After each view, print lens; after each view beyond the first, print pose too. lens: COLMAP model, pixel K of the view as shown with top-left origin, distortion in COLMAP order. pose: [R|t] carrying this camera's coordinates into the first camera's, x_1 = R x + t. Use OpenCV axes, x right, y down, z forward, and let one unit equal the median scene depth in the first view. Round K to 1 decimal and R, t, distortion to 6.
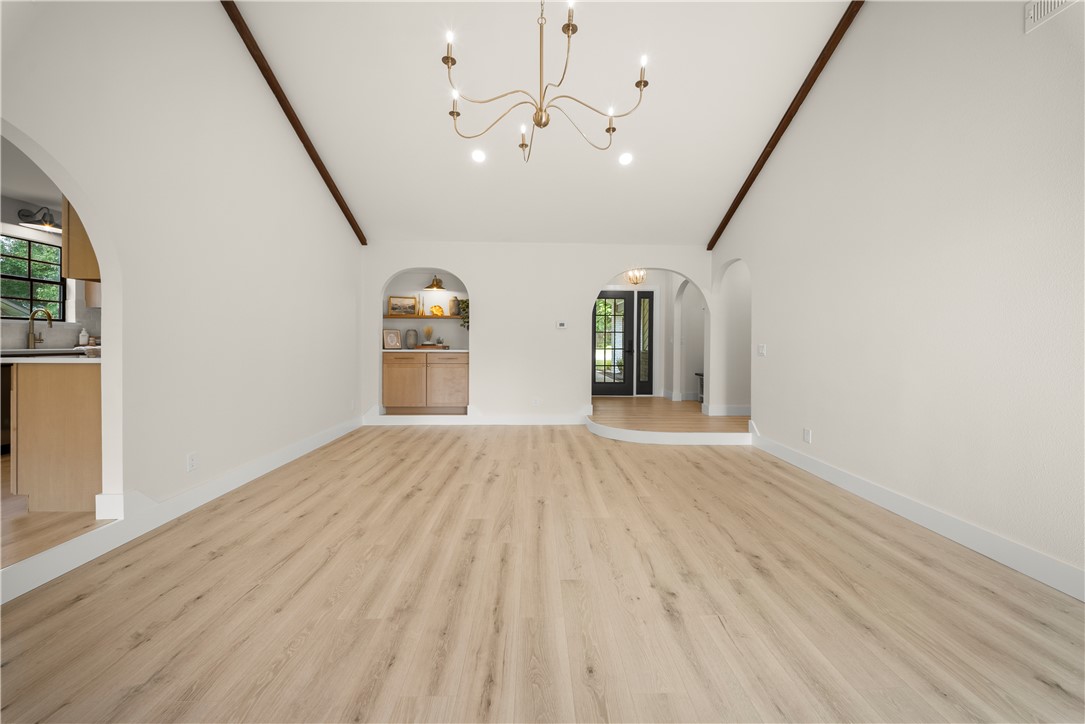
lens RADIAL K [[386.3, 0, 538.2], [0, 386.3, 345.1], [0, 0, 1]] dist [-0.000336, -0.001357]
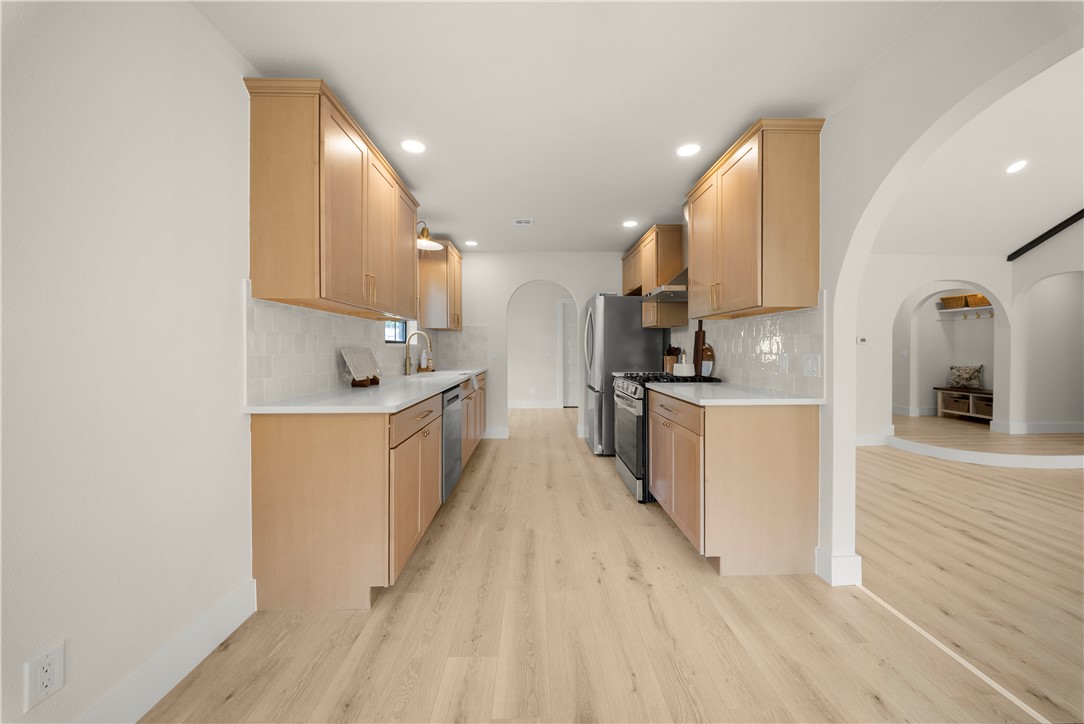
lens RADIAL K [[386.0, 0, 542.9], [0, 386.0, 357.7], [0, 0, 1]] dist [-0.000336, -0.001357]
pose [[0.999924, -0.007811, 0.009489, -1.234215], [0.007647, 0.999822, 0.017230, -0.054911], [-0.009622, -0.017156, 0.999807, 0.102696]]
